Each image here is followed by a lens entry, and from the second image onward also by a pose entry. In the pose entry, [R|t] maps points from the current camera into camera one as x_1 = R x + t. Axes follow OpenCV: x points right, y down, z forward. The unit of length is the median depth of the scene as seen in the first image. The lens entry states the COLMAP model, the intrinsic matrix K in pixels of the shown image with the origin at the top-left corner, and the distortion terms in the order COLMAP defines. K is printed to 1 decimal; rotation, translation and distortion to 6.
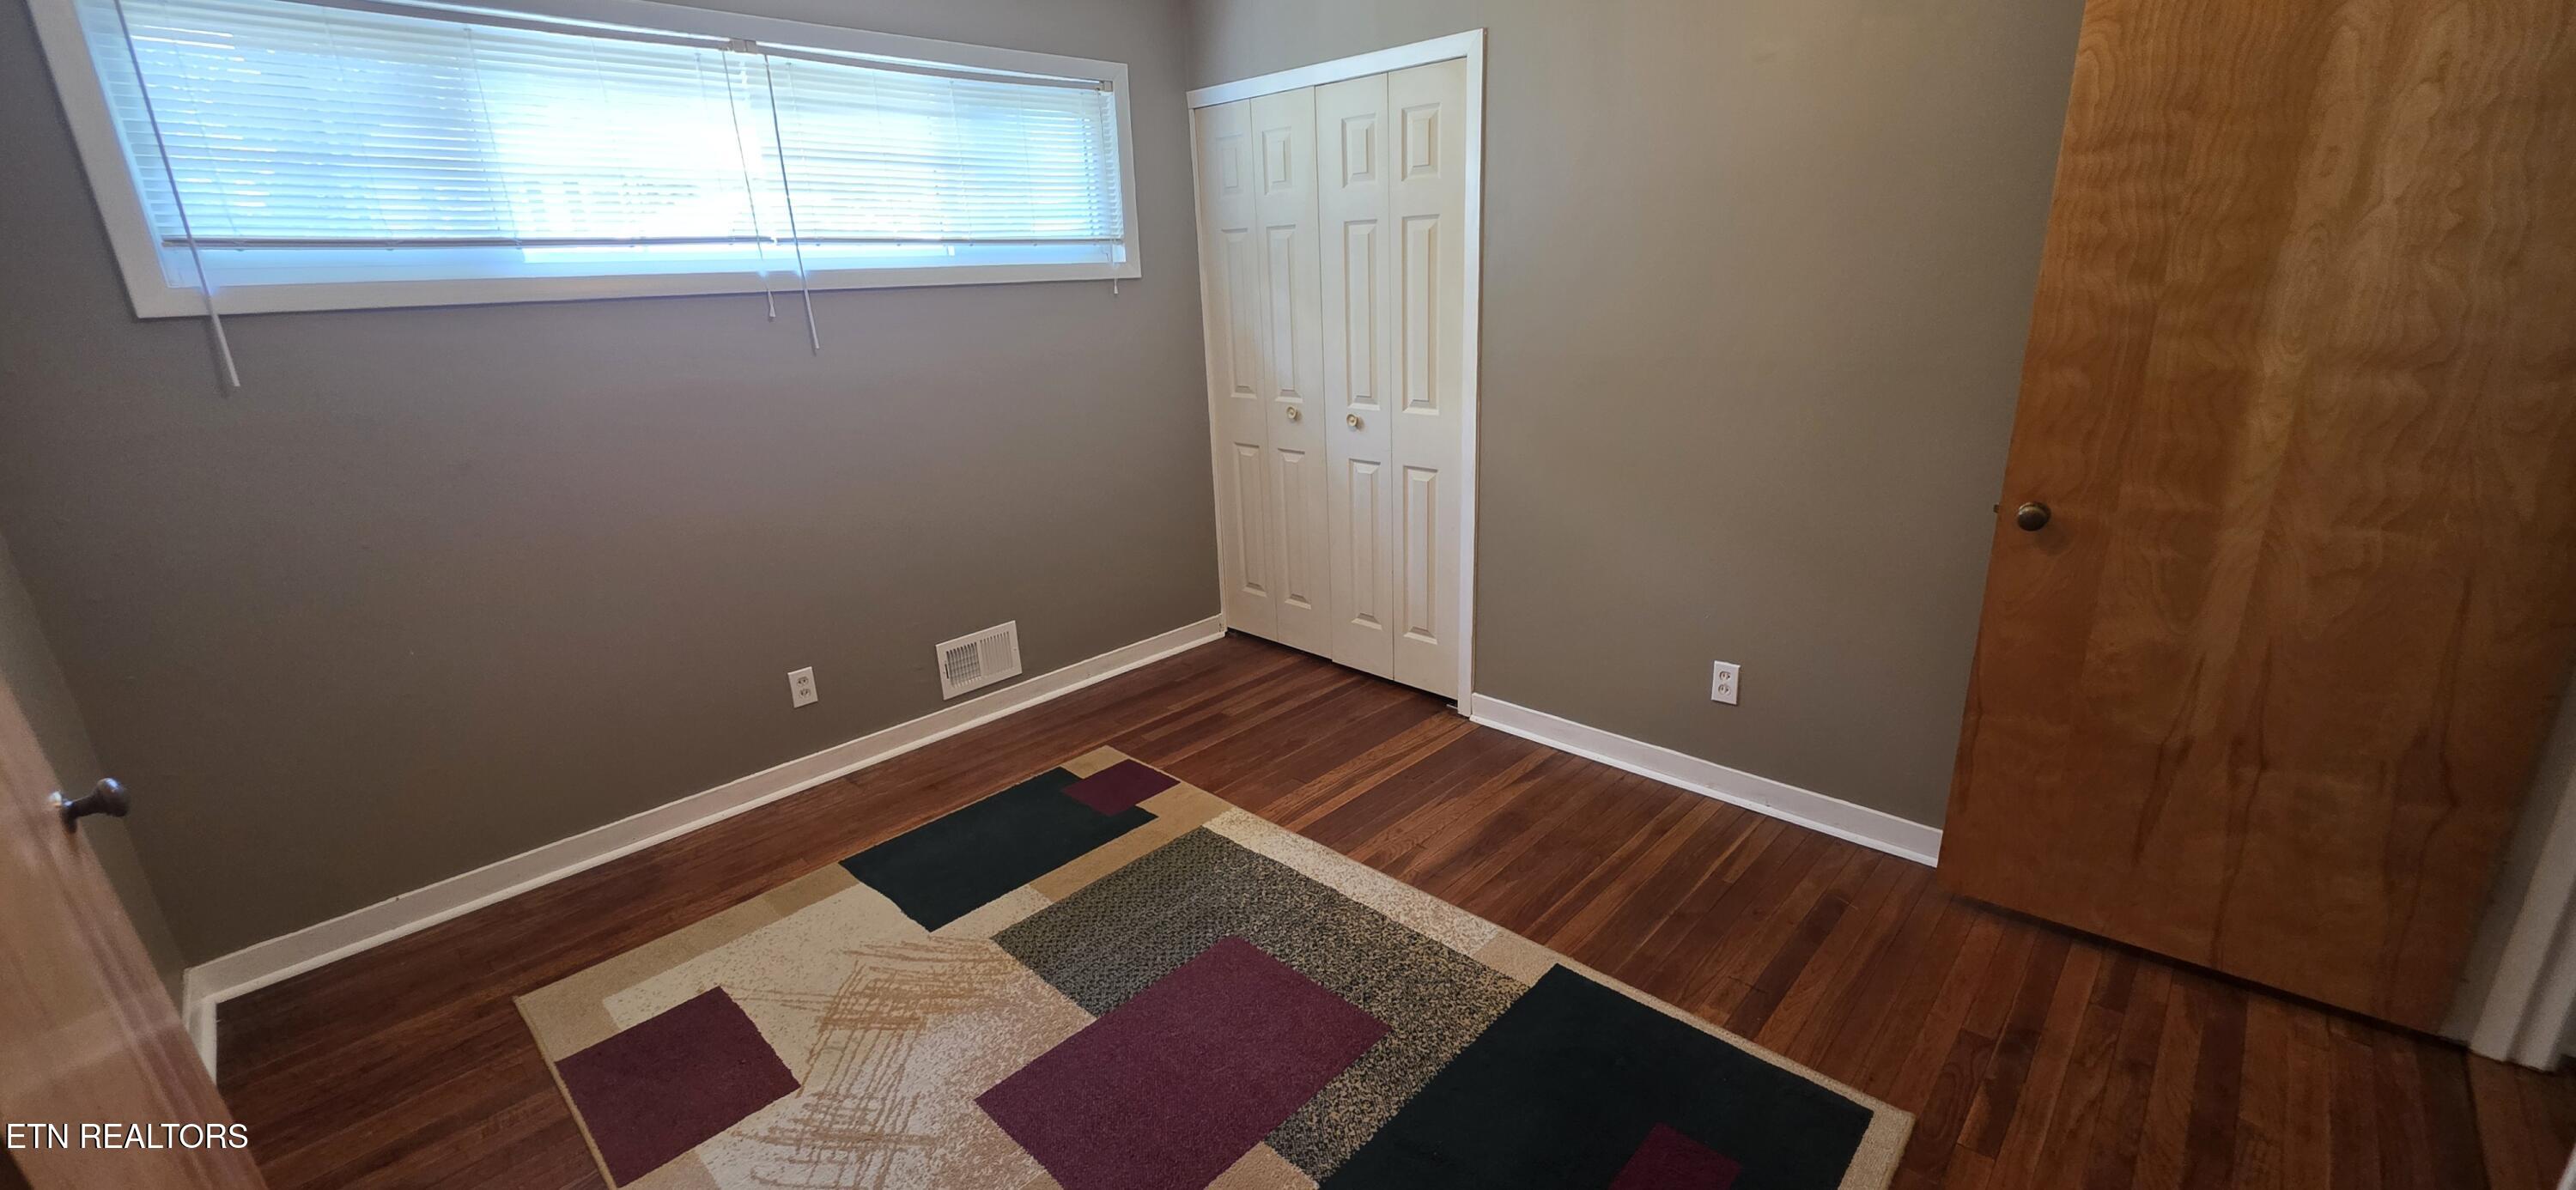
lens RADIAL K [[1031.9, 0, 1294.8], [0, 1031.9, 583.4], [0, 0, 1]] dist [-0.000435, -0.000085]
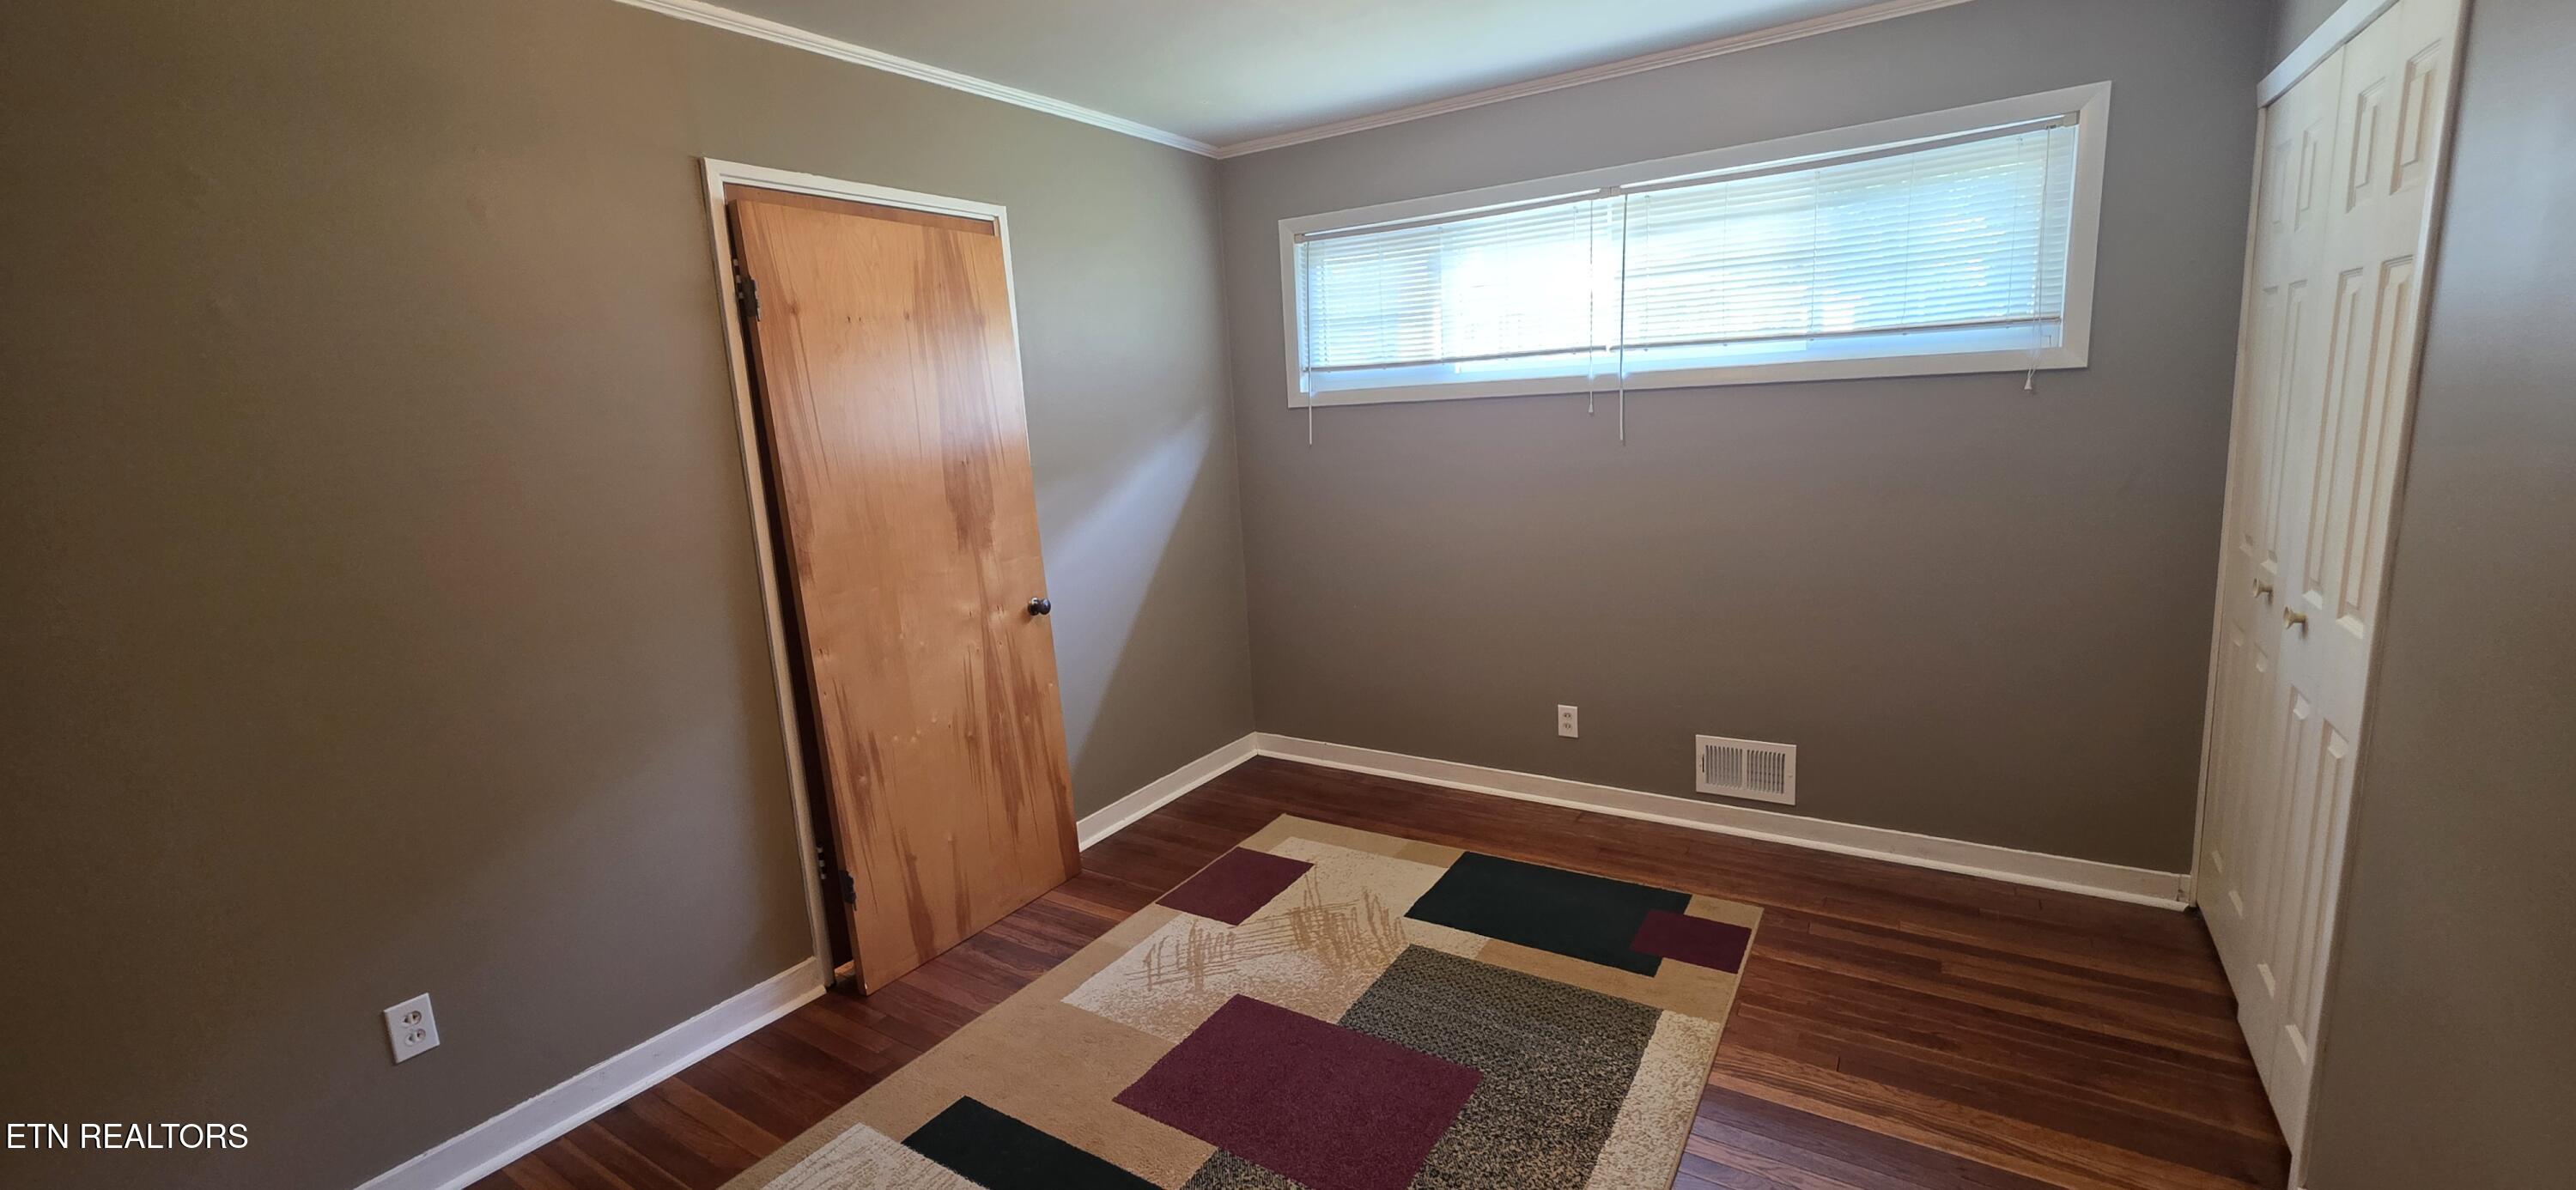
lens RADIAL K [[1031.9, 0, 1300.1], [0, 1031.9, 588.6], [0, 0, 1]] dist [-0.000435, -0.000085]
pose [[0.195286, 0.197970, -0.960558, 0.609296], [-0.243050, 0.958632, 0.148160, -0.156356], [0.950153, 0.204530, 0.235324, 0.437894]]
